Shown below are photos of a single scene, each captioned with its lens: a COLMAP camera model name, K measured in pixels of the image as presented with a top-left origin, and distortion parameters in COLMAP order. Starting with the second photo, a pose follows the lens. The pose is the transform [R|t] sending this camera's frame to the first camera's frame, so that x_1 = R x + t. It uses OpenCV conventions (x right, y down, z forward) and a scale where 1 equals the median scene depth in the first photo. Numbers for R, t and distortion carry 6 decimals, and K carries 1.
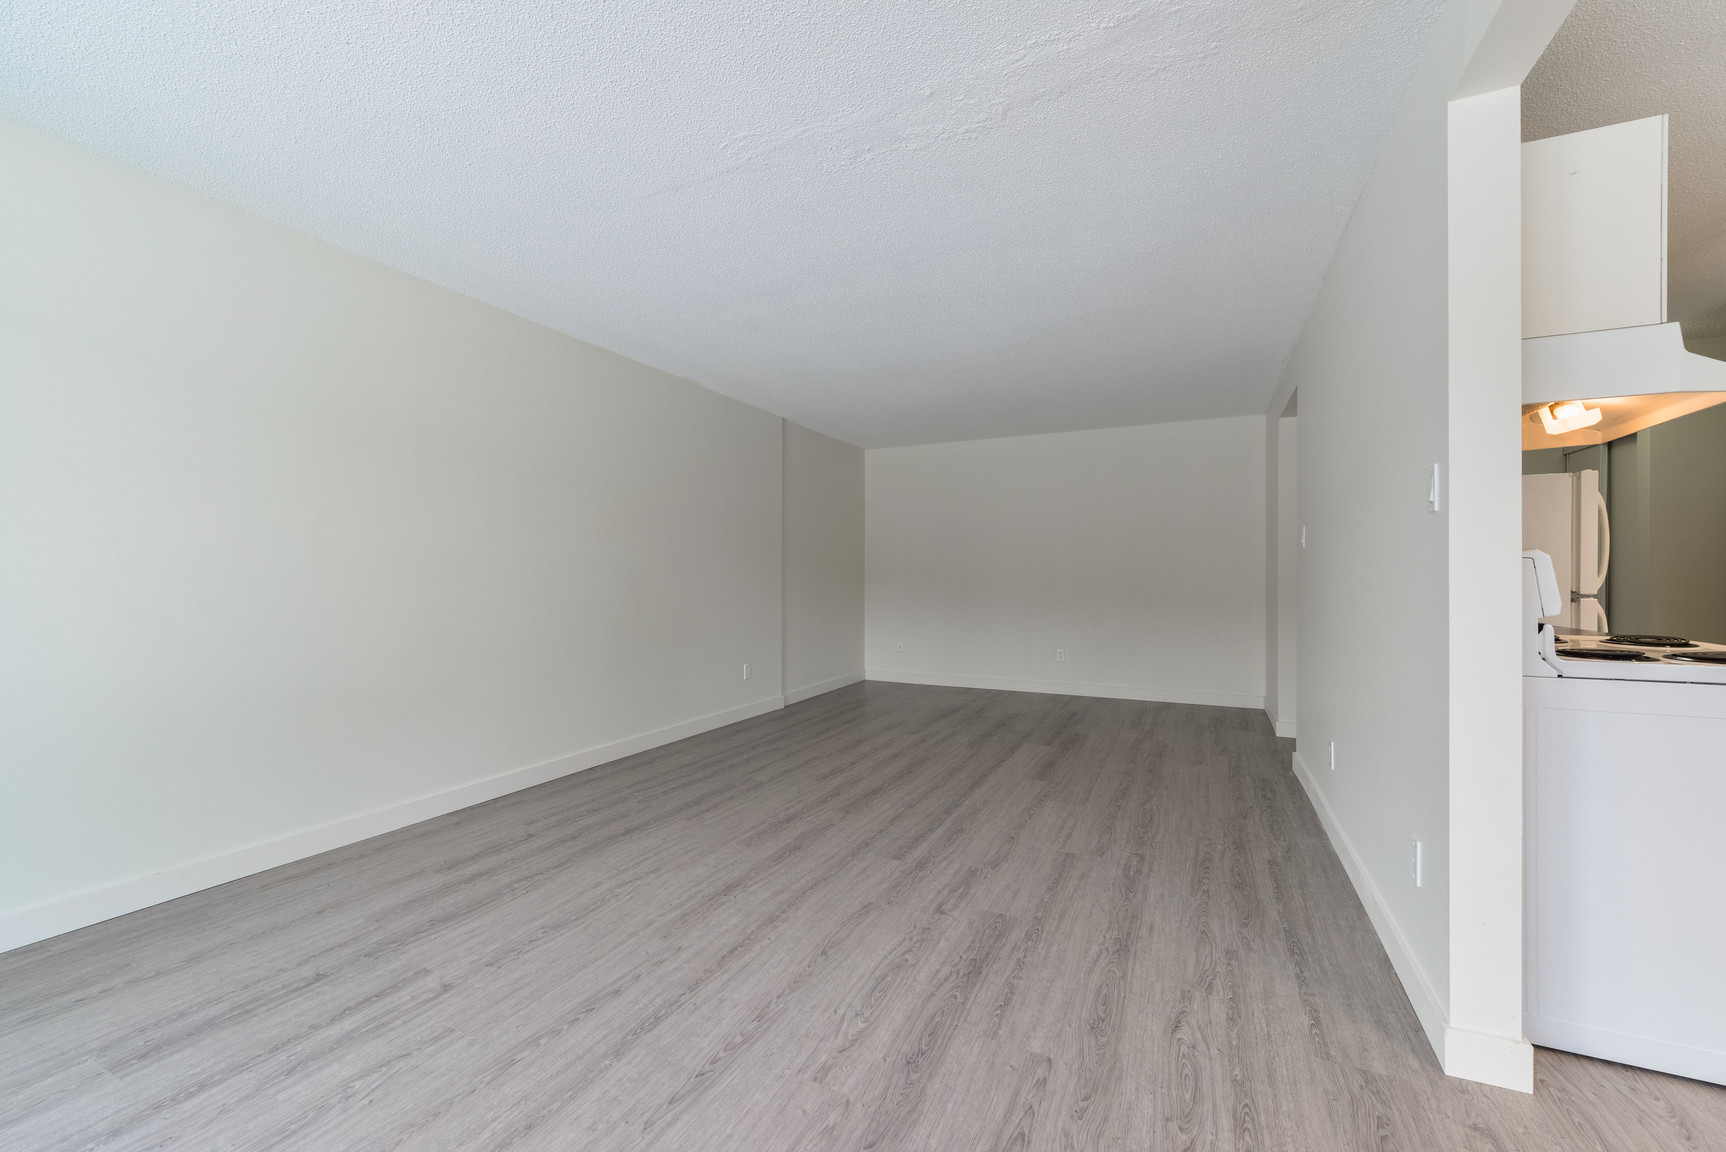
lens RADIAL K [[681.0, 0, 864.0], [0, 681.0, 622.9], [0, 0, 1]] dist [0.001099, -0.000101]
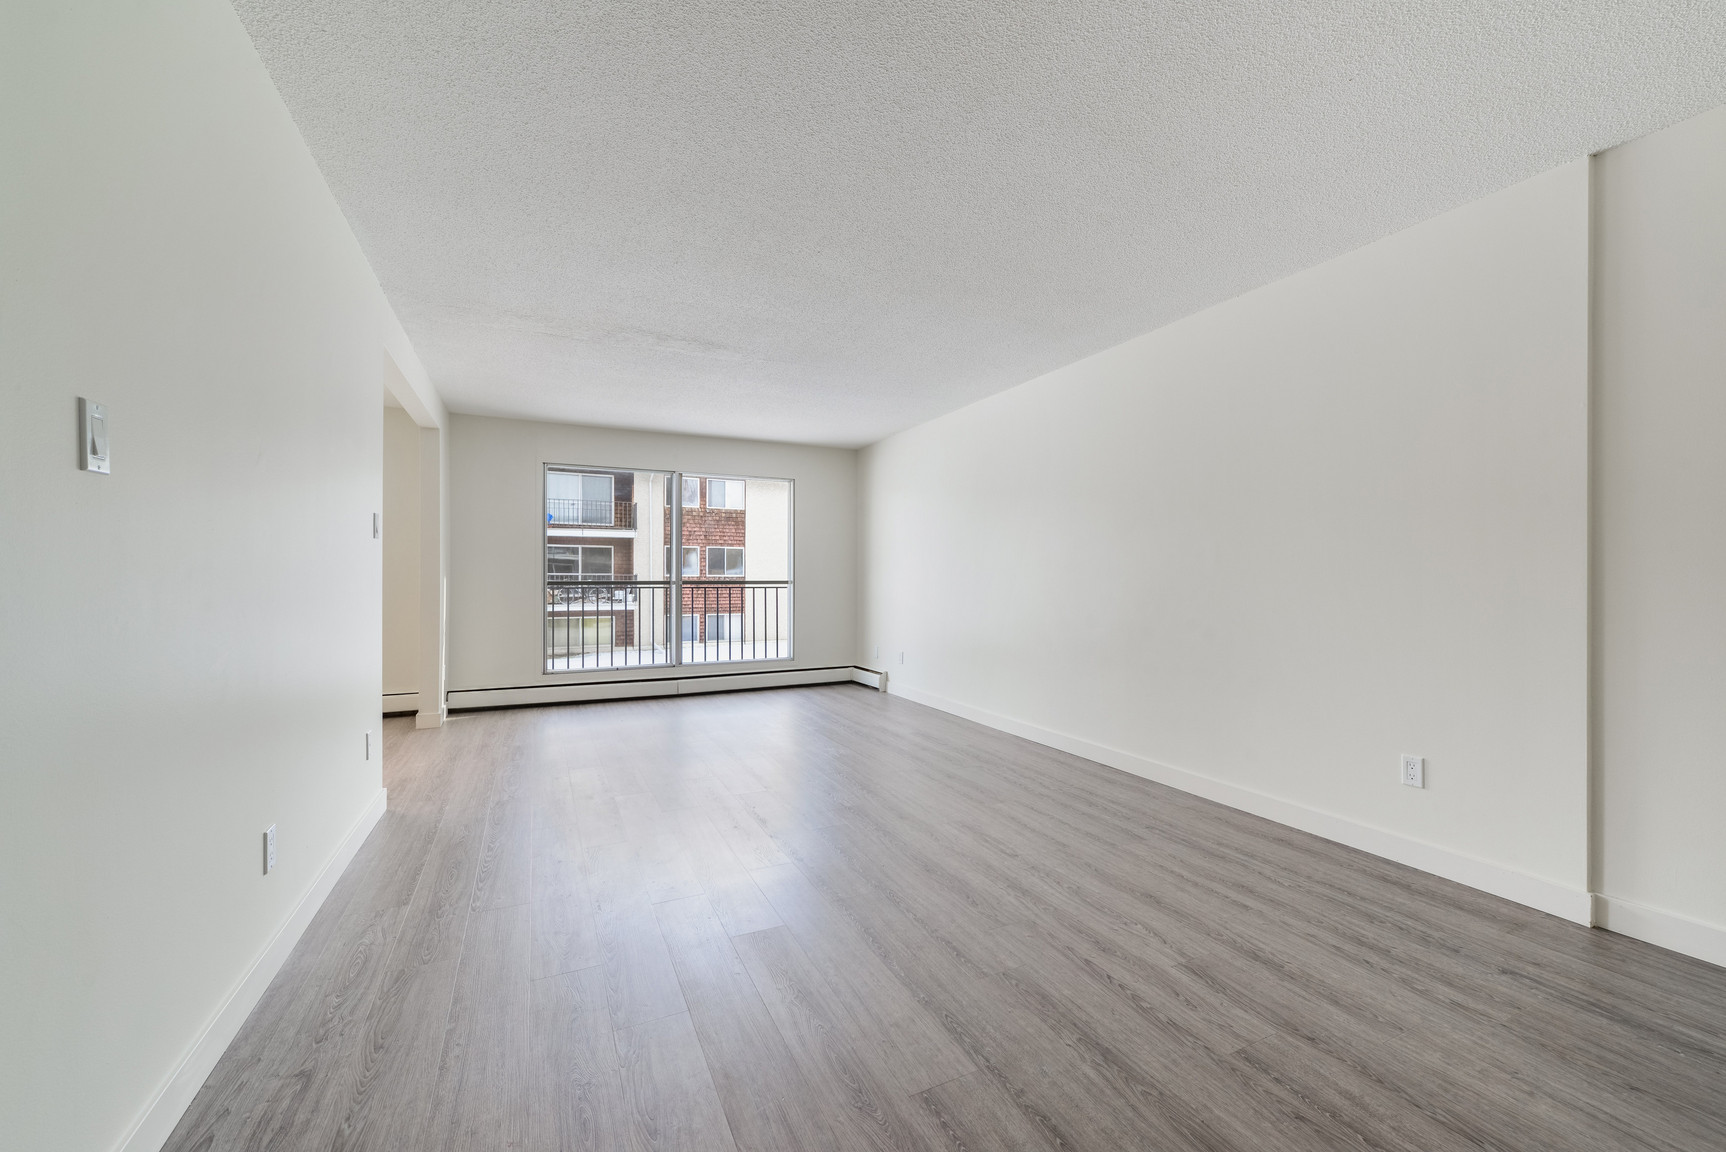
lens RADIAL K [[685.5, 0, 863.0], [0, 685.5, 576.0], [0, 0, 1]] dist [-0.001739, -0.000272]
pose [[-0.623161, -0.003961, -0.782084, 0.878216], [-0.056770, 0.997578, 0.040181, -0.123689], [0.780031, 0.069438, -0.621877, 1.883818]]
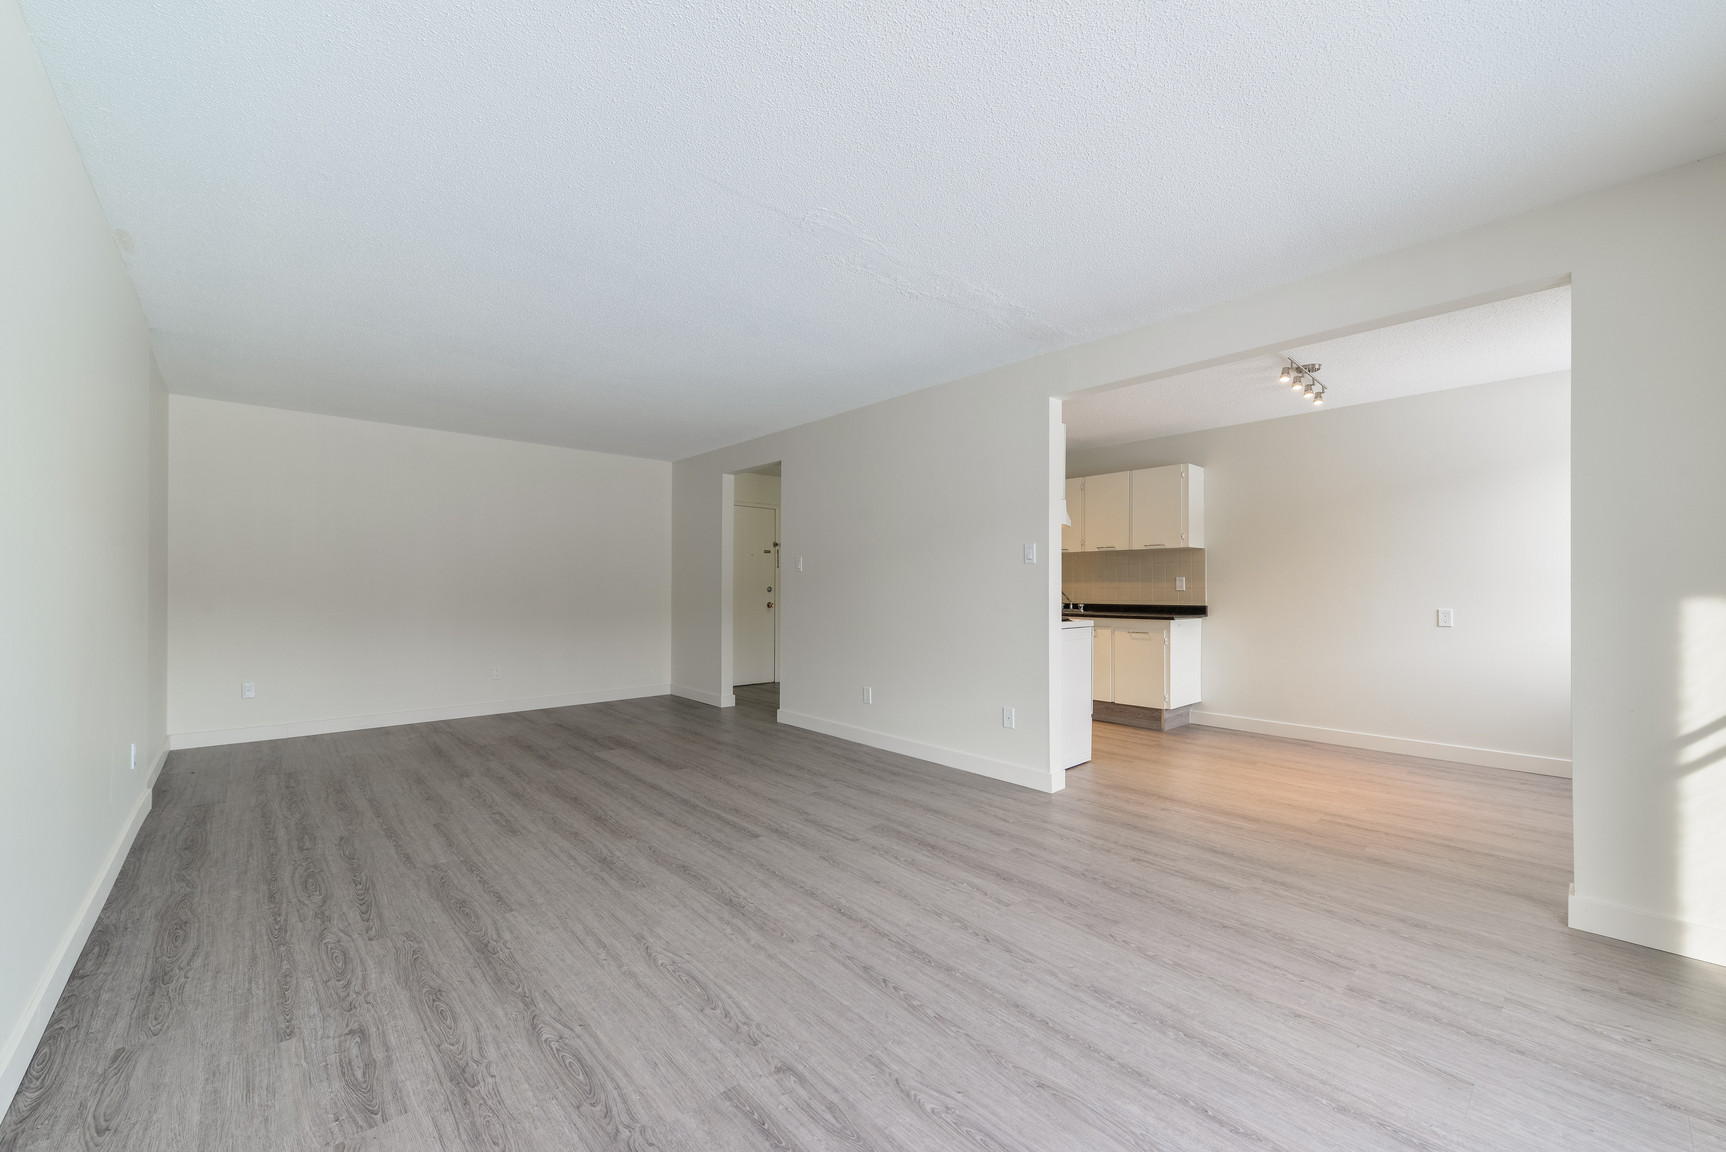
lens RADIAL K [[680.7, 0, 870.0], [0, 680.7, 588.6], [0, 0, 1]] dist [0.004405, -0.000704]
pose [[0.369148, -0.000356, 0.929371, -0.919933], [0.063825, 0.997649, -0.024969, -0.029261], [-0.927177, 0.068535, 0.368302, 0.360586]]
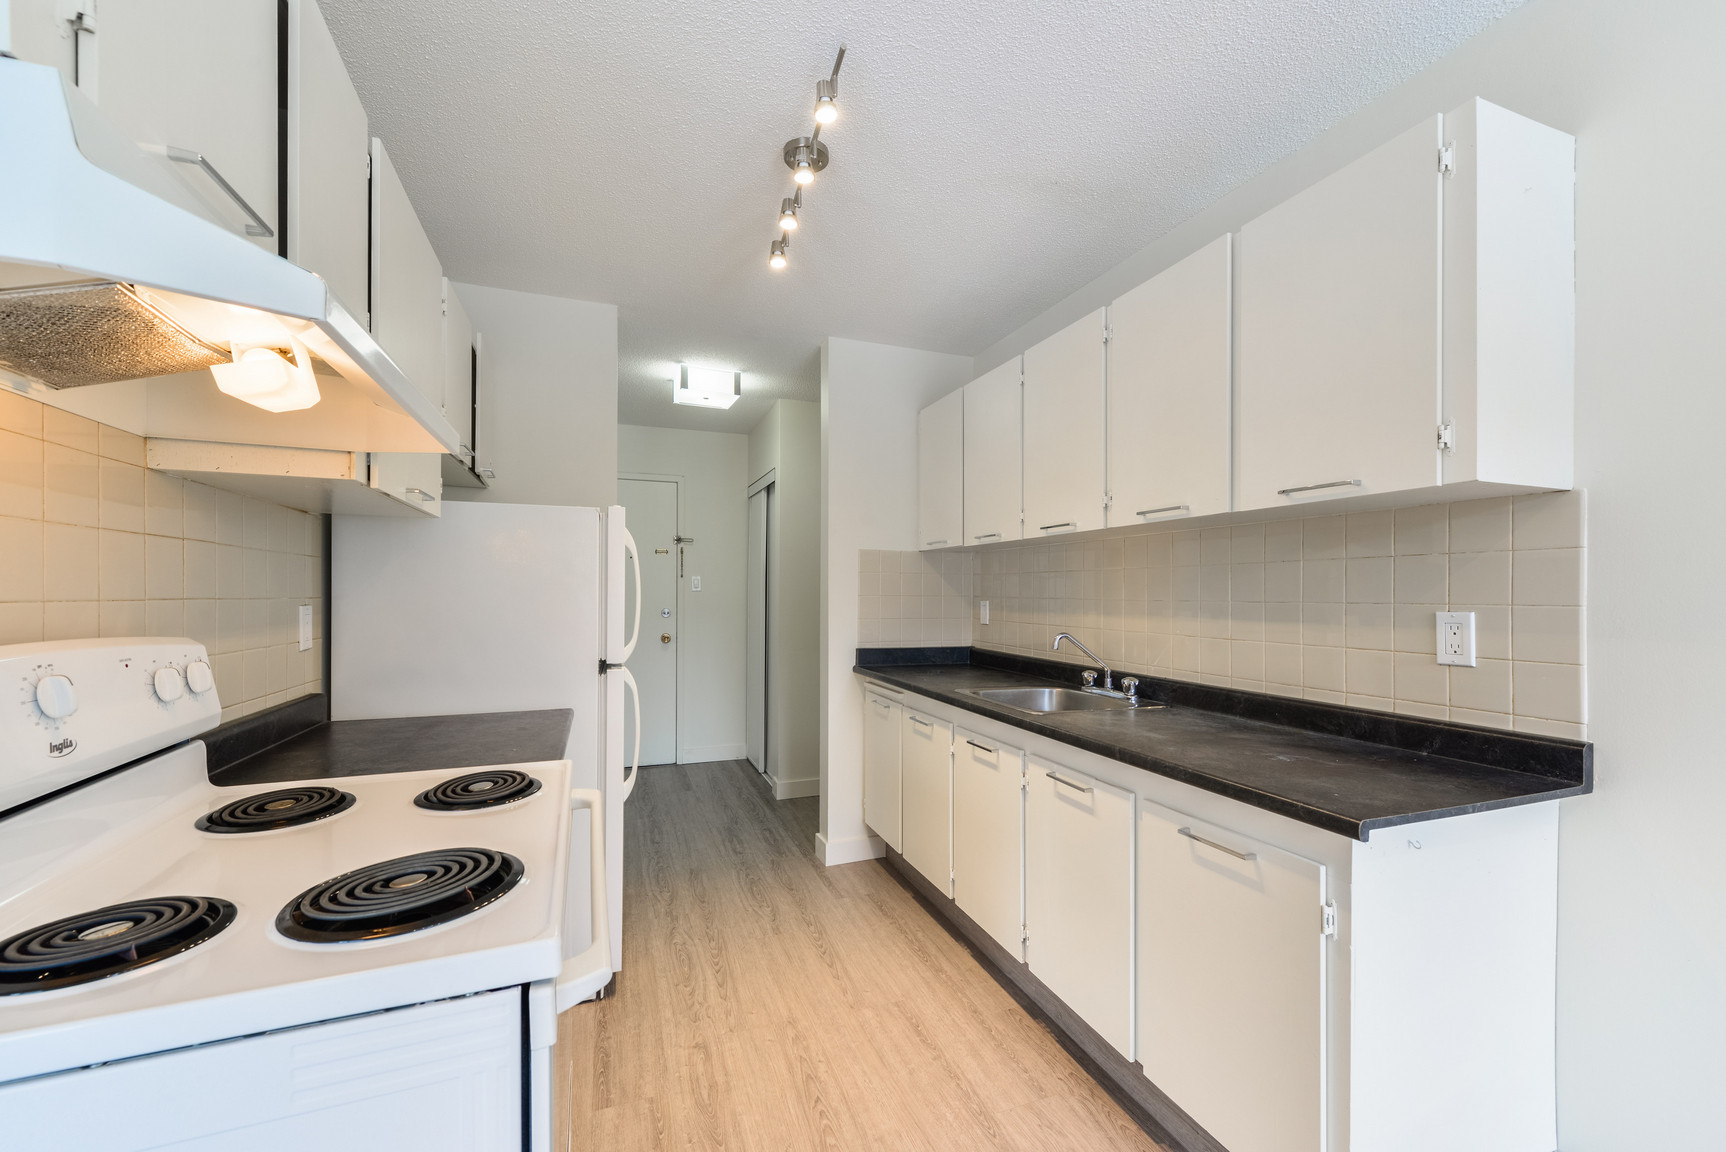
lens RADIAL K [[682.7, 0, 869.9], [0, 682.7, 592.6], [0, 0, 1]] dist [0.004720, -0.000649]
pose [[0.686432, 0.000261, 0.727194, 0.668000], [0.049116, 0.997700, -0.046721, -0.068698], [-0.725533, 0.067788, 0.684841, 0.208217]]
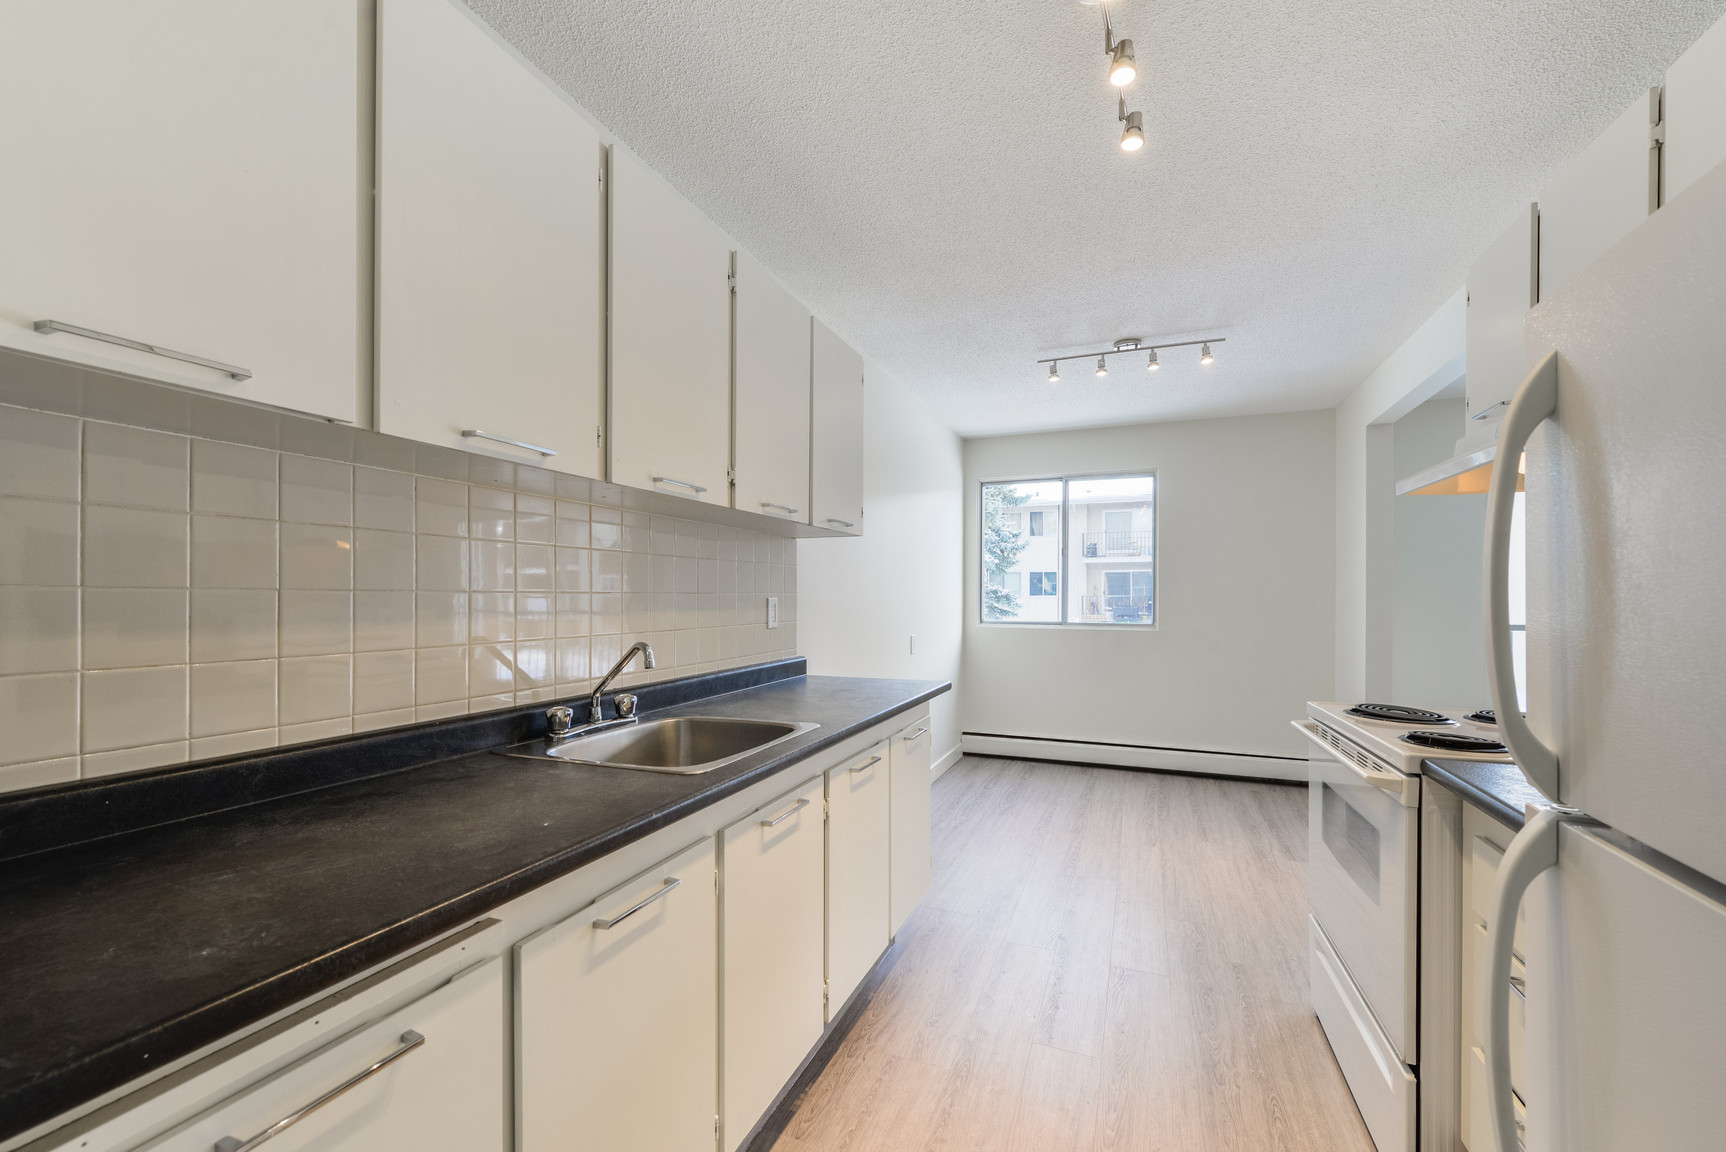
lens RADIAL K [[684.5, 0, 868.1], [0, 684.5, 597.6], [0, 0, 1]] dist [0.003510, 0.000038]
pose [[-0.997885, -0.002457, -0.064951, 1.296722], [-0.007300, 0.997199, 0.074434, -0.125175], [0.064586, 0.074751, -0.995109, 1.170293]]
